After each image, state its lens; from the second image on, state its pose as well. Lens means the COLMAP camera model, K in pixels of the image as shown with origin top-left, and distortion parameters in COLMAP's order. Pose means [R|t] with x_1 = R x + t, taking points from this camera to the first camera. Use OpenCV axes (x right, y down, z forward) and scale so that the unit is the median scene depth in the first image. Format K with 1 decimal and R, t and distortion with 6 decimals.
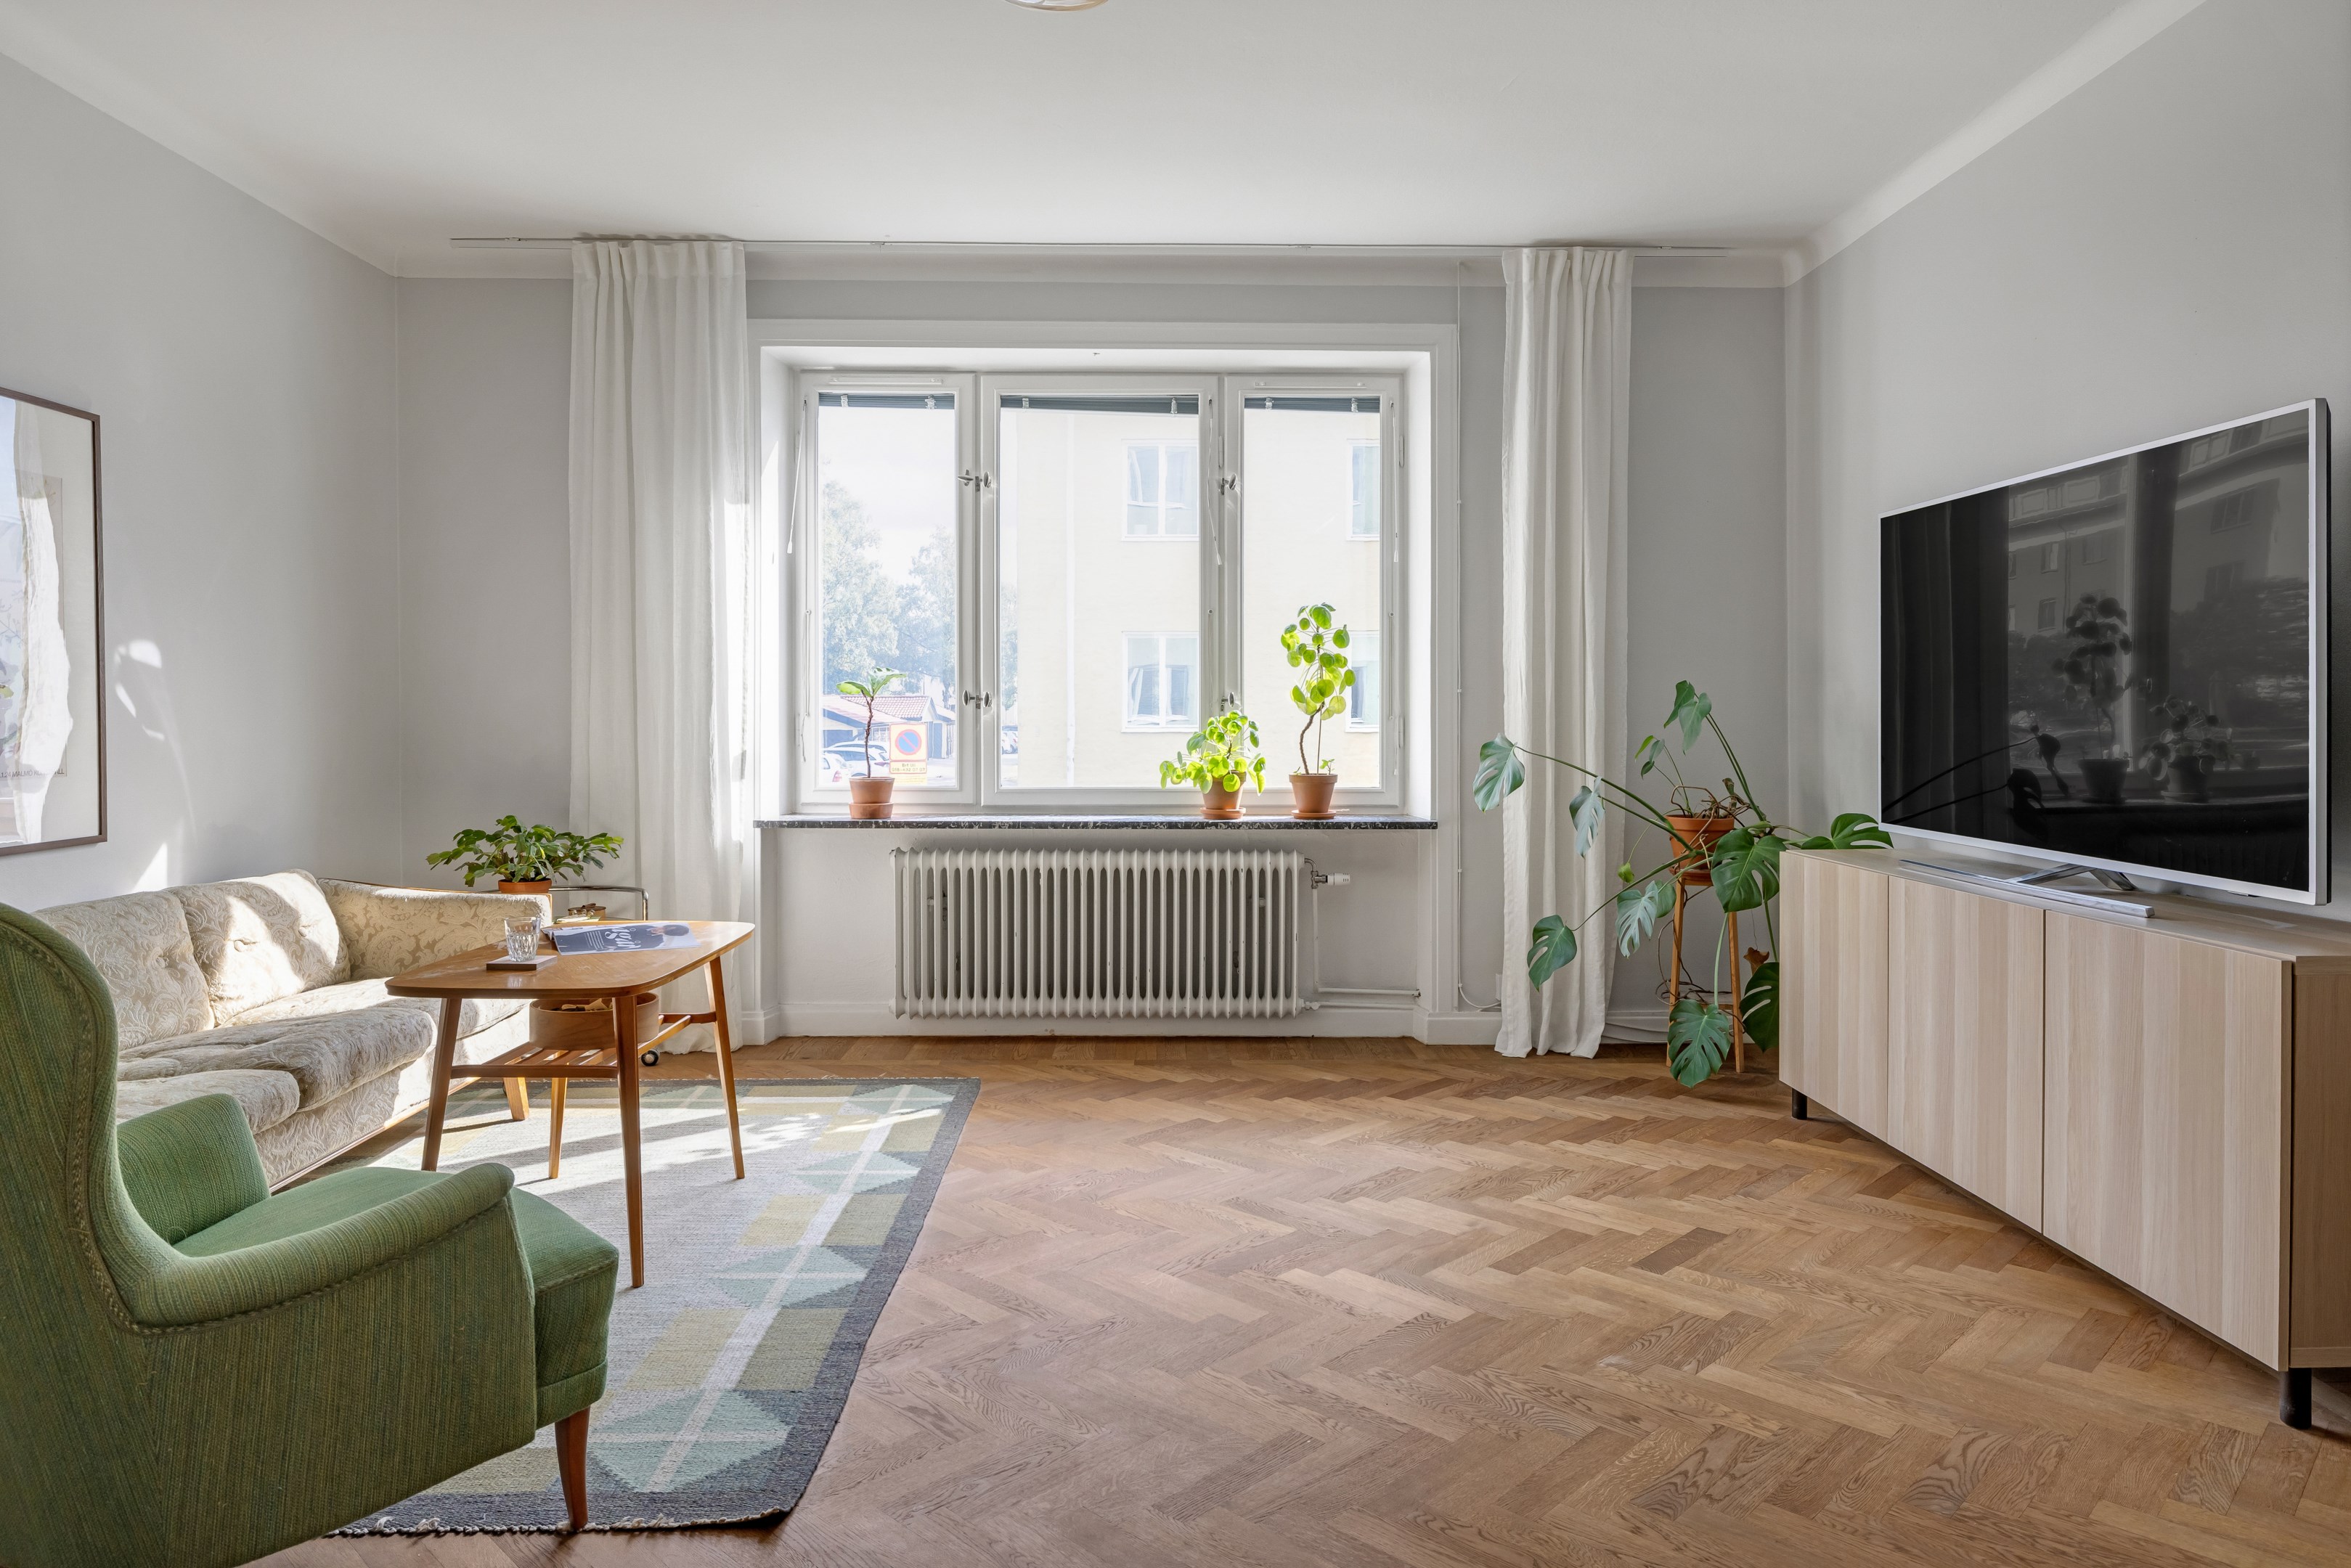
lens RADIAL K [[1443.6, 0, 1181.3], [0, 1443.6, 737.7], [0, 0, 1]] dist [-0.004054, -0.000325]
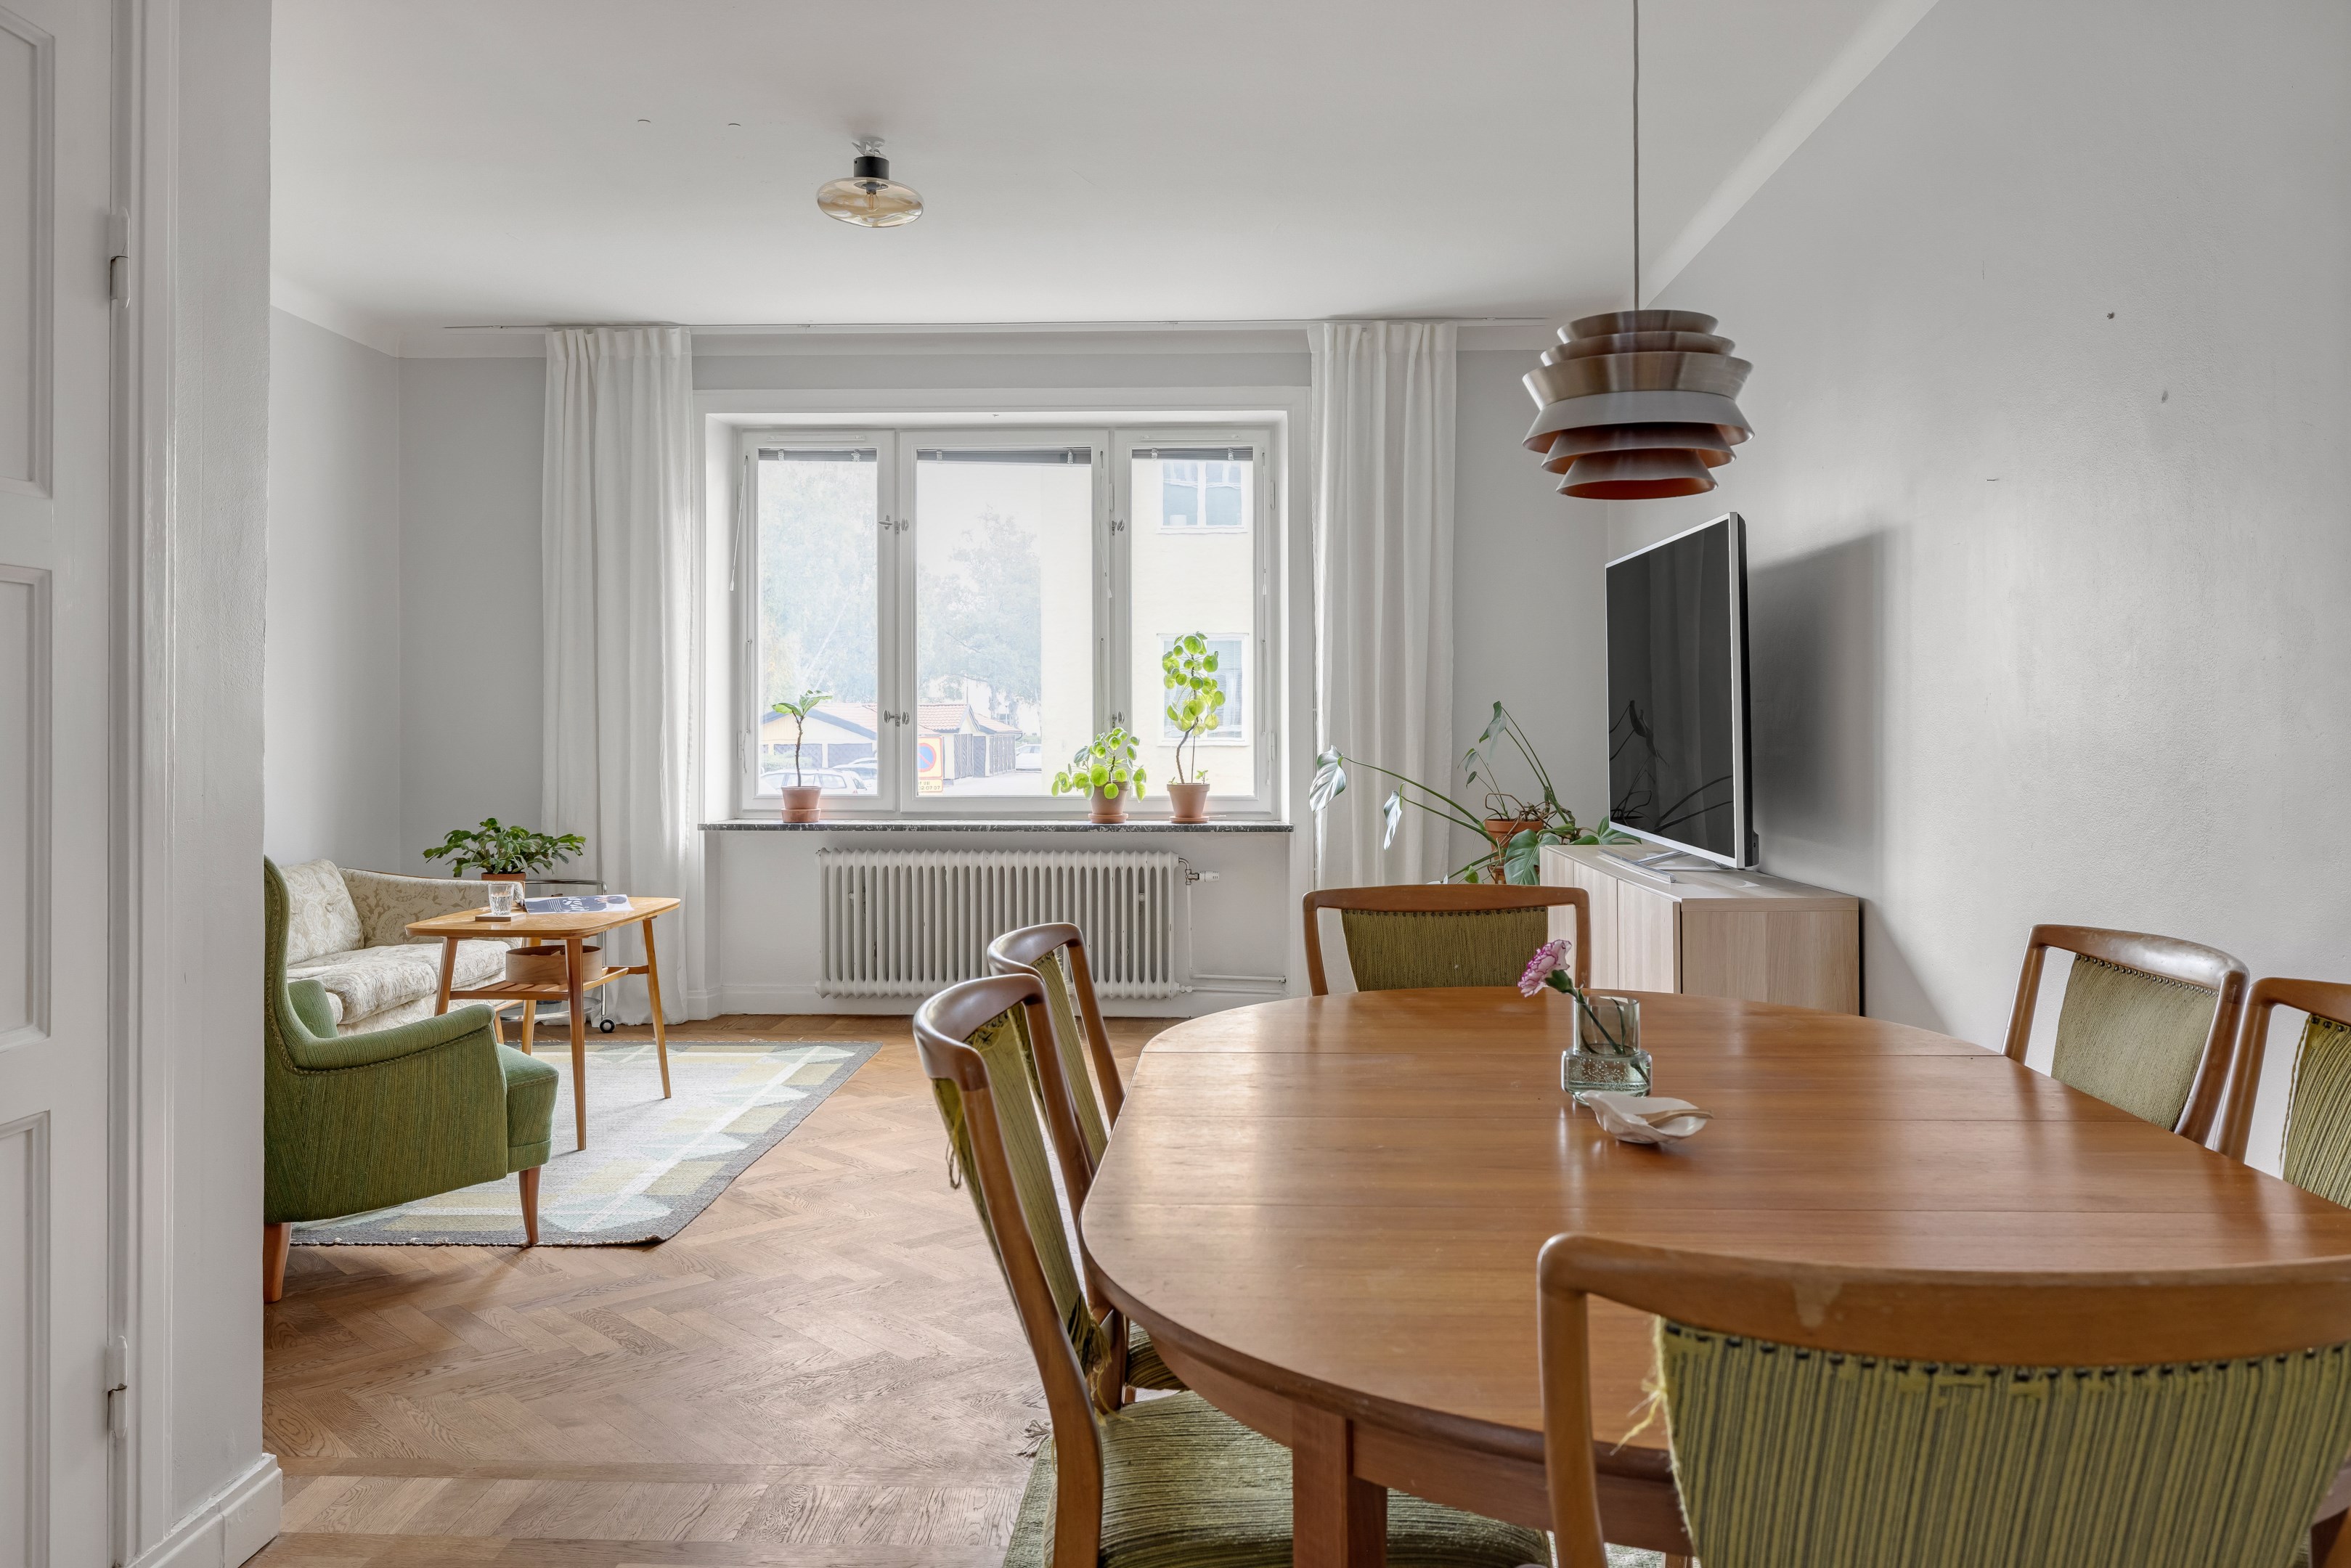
lens RADIAL K [[1733.4, 0, 1192.6], [0, 1733.4, 720.2], [0, 0, 1]] dist [-0.008848, 0.002270]
pose [[0.998791, -0.002281, -0.049099, 0.165554], [0.001367, 0.999825, -0.018657, 0.000928], [0.049133, 0.018567, 0.998620, -0.361700]]
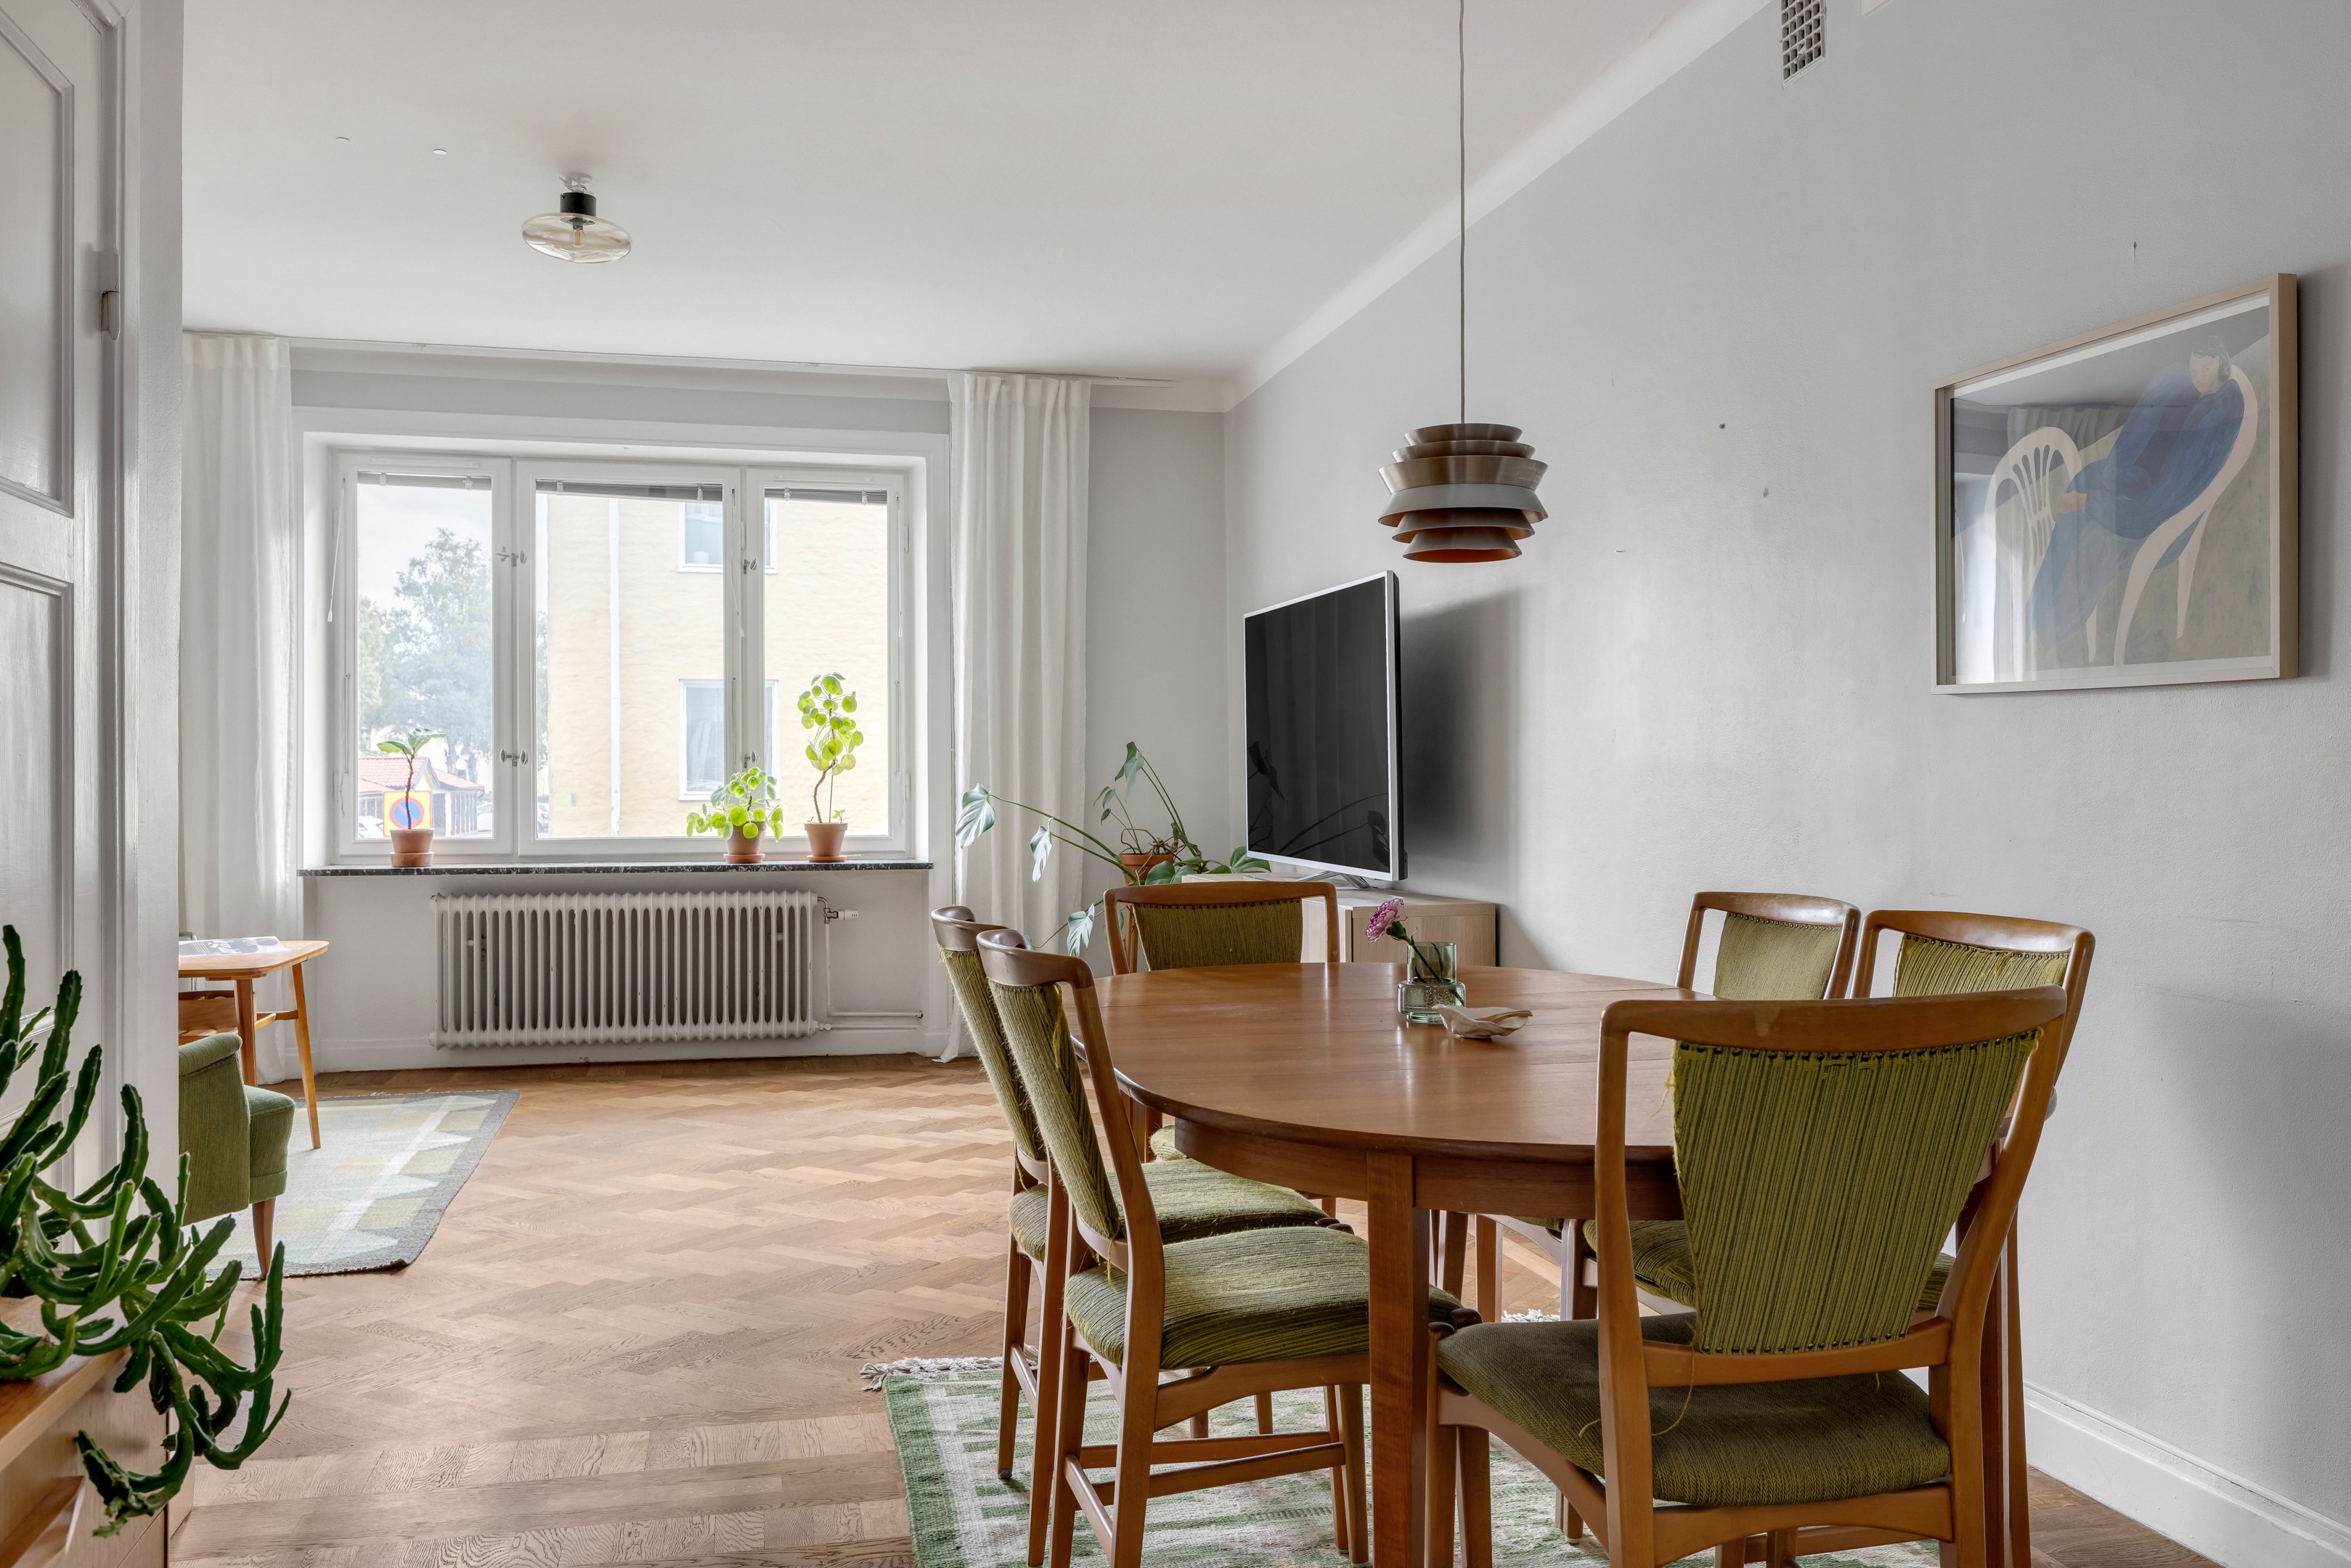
lens RADIAL K [[1832.6, 0, 1175.5], [0, 1832.6, 784.0], [0, 0, 1]] dist [-0.005393, 0.000261]
pose [[0.976409, -0.003345, 0.215902, 0.049911], [0.006441, 0.999886, -0.013637, 0.016315], [-0.215831, 0.014706, 0.976320, -0.478810]]
